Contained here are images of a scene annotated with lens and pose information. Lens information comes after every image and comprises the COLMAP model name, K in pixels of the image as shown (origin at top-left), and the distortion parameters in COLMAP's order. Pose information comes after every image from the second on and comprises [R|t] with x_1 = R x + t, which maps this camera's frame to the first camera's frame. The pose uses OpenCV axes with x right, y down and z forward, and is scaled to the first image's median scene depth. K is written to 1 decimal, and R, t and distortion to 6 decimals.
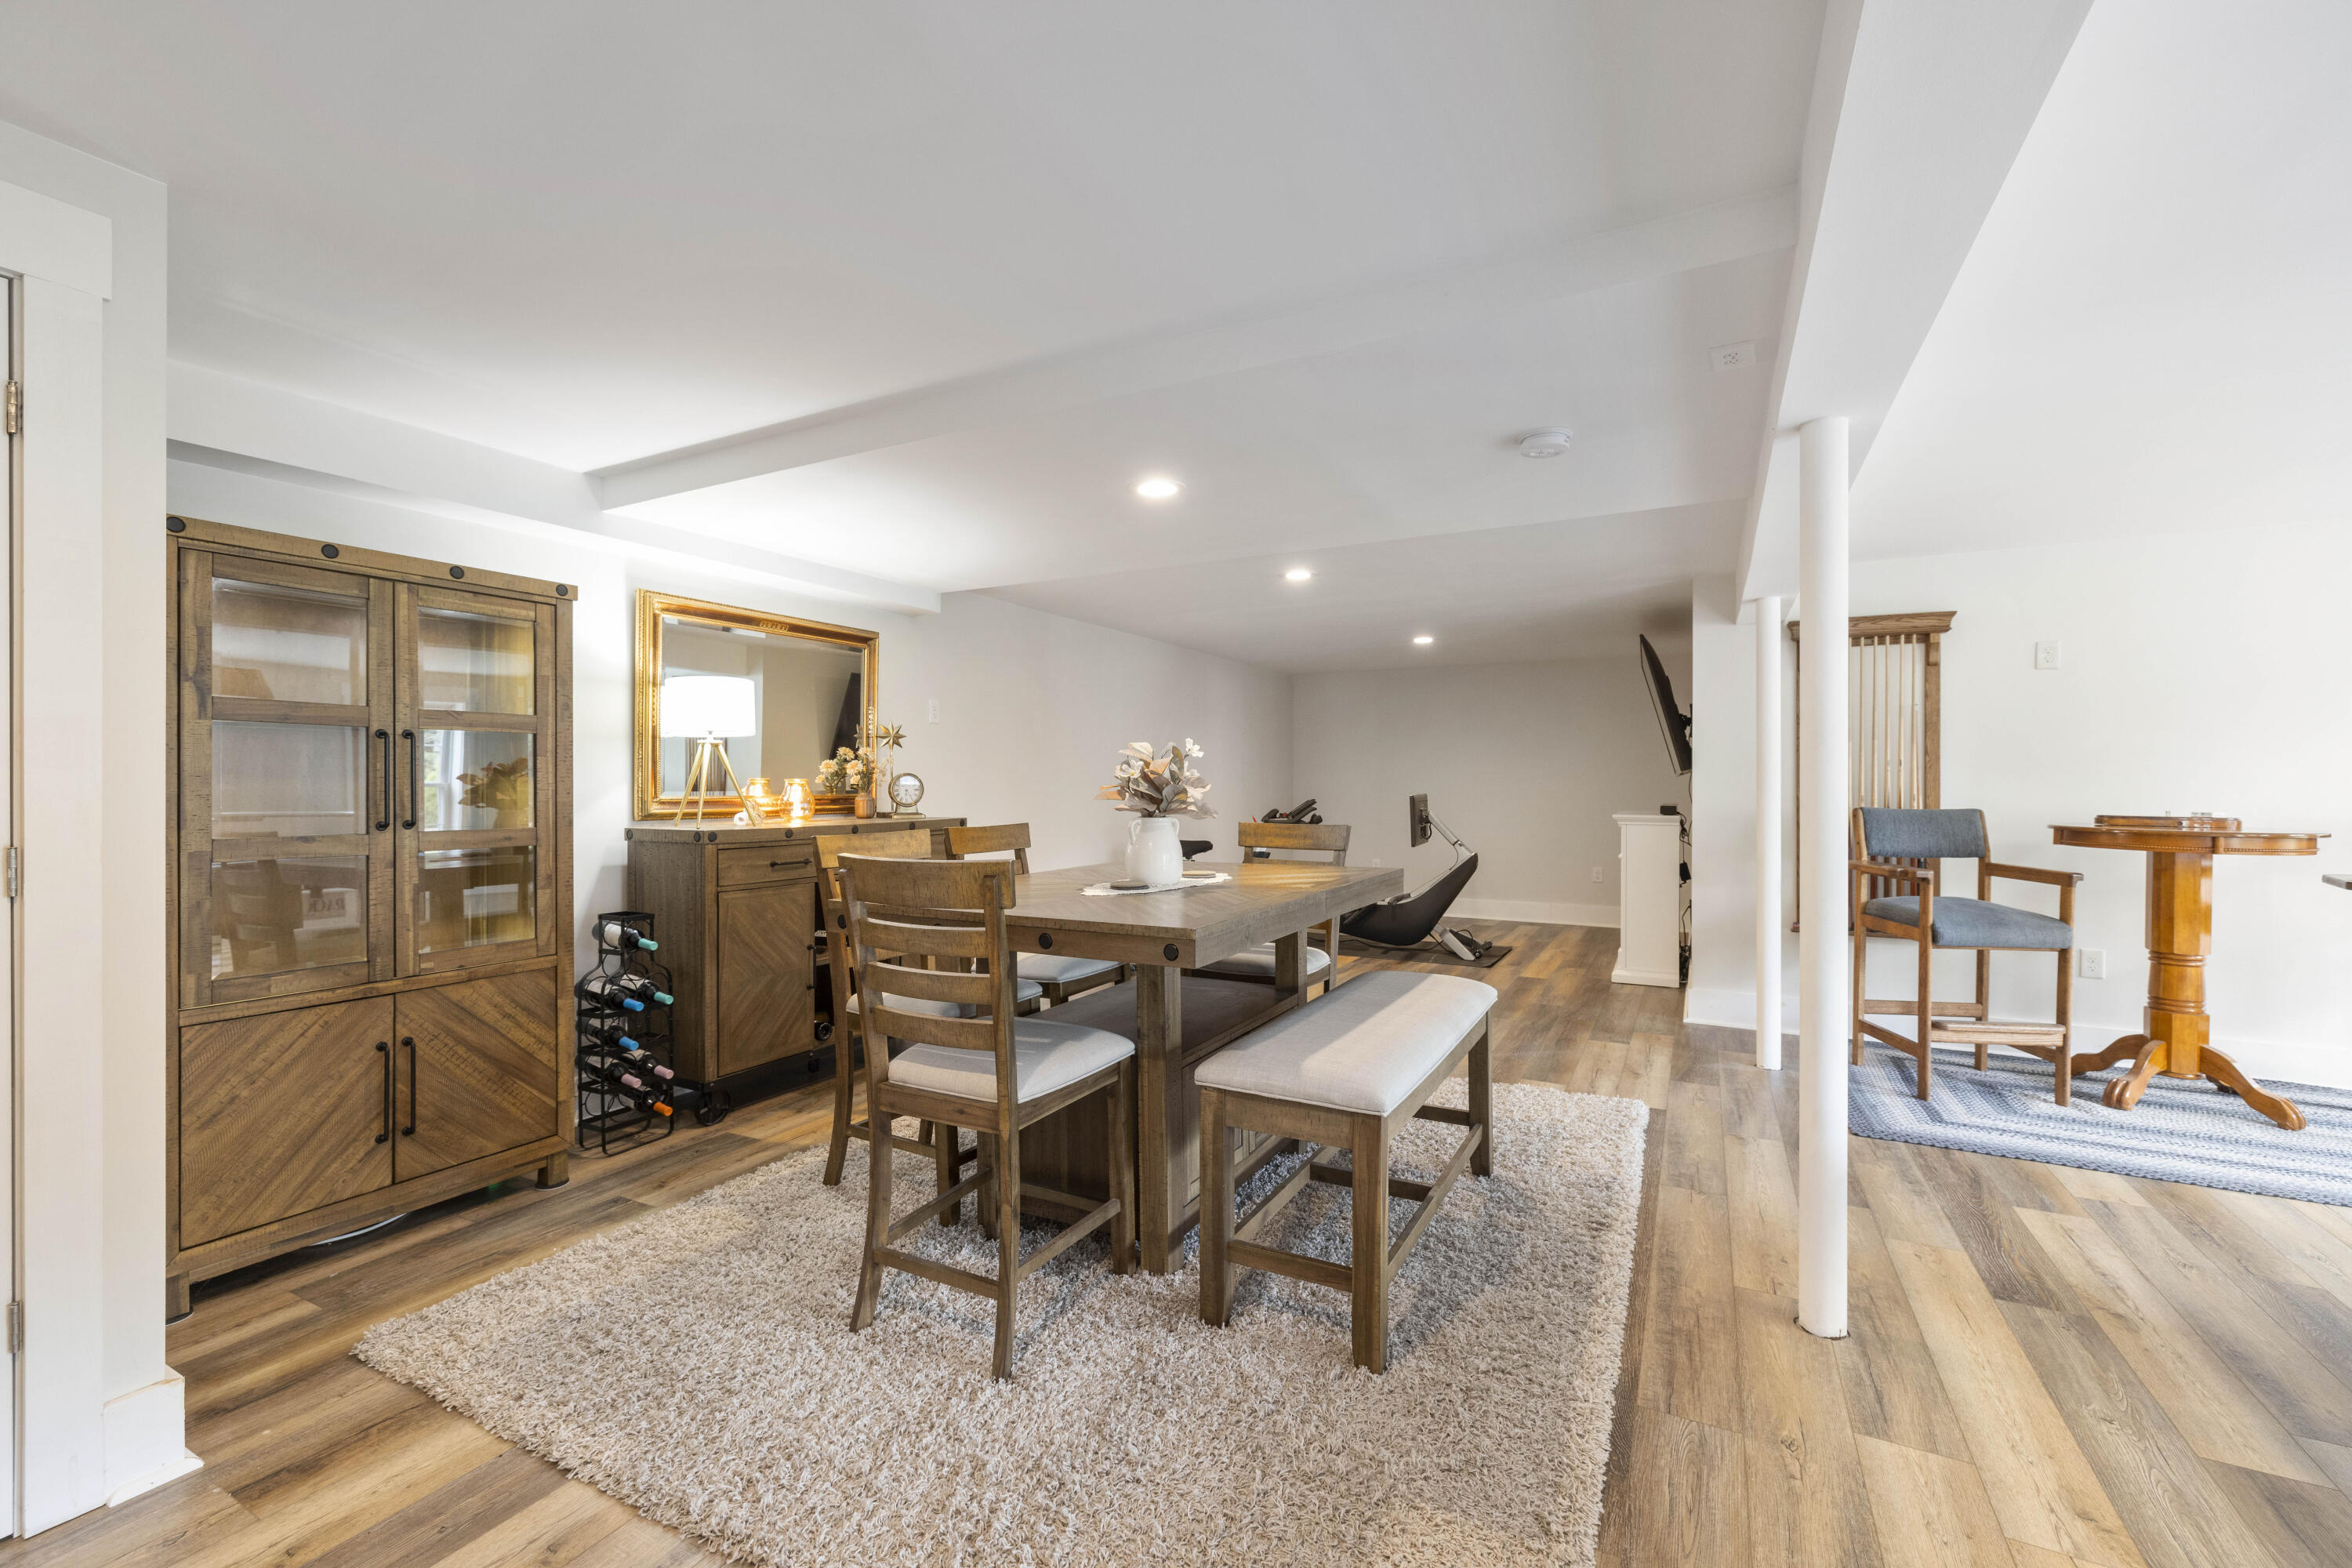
lens RADIAL K [[982.1, 0, 1168.4], [0, 982.1, 785.4], [0, 0, 1]] dist [-0.000711, -0.000054]
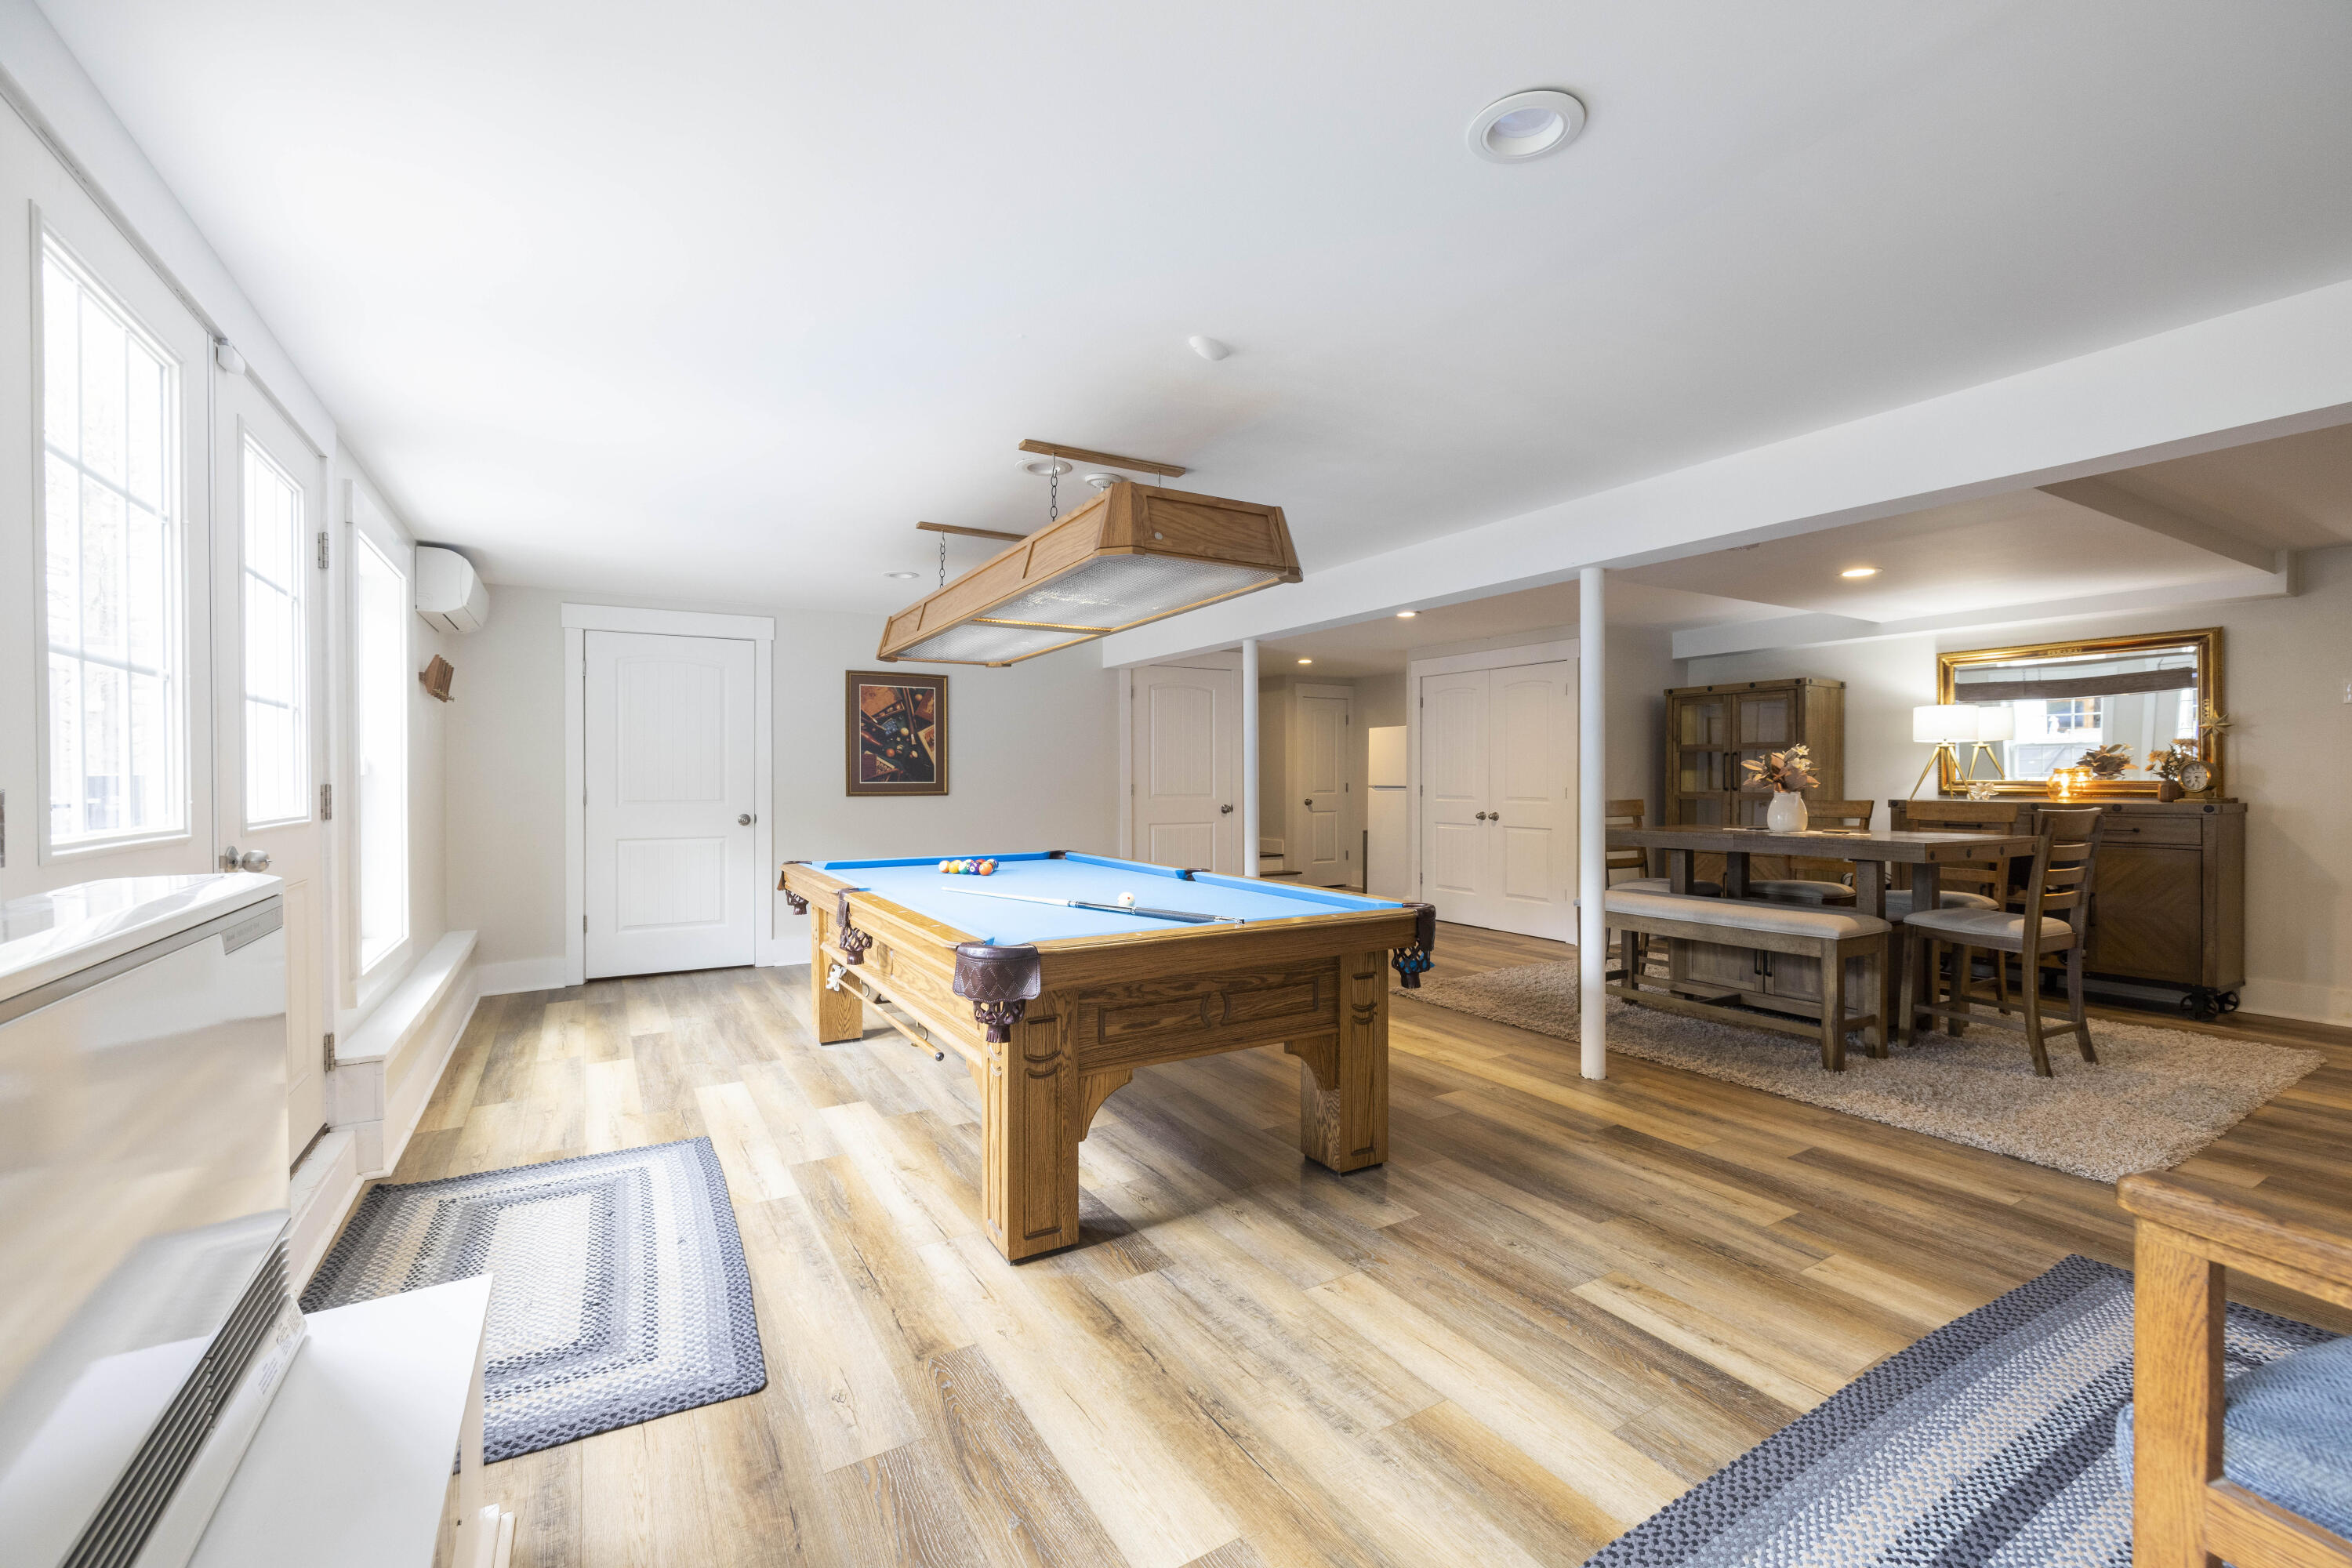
lens RADIAL K [[982.1, 0, 1169.0], [0, 982.1, 785.4], [0, 0, 1]] dist [-0.000711, -0.000054]
pose [[-0.515834, 0.003681, -0.856681, 2.076531], [-0.004903, 0.999962, 0.007249, 0.019246], [0.856674, 0.007940, -0.515796, 1.015247]]
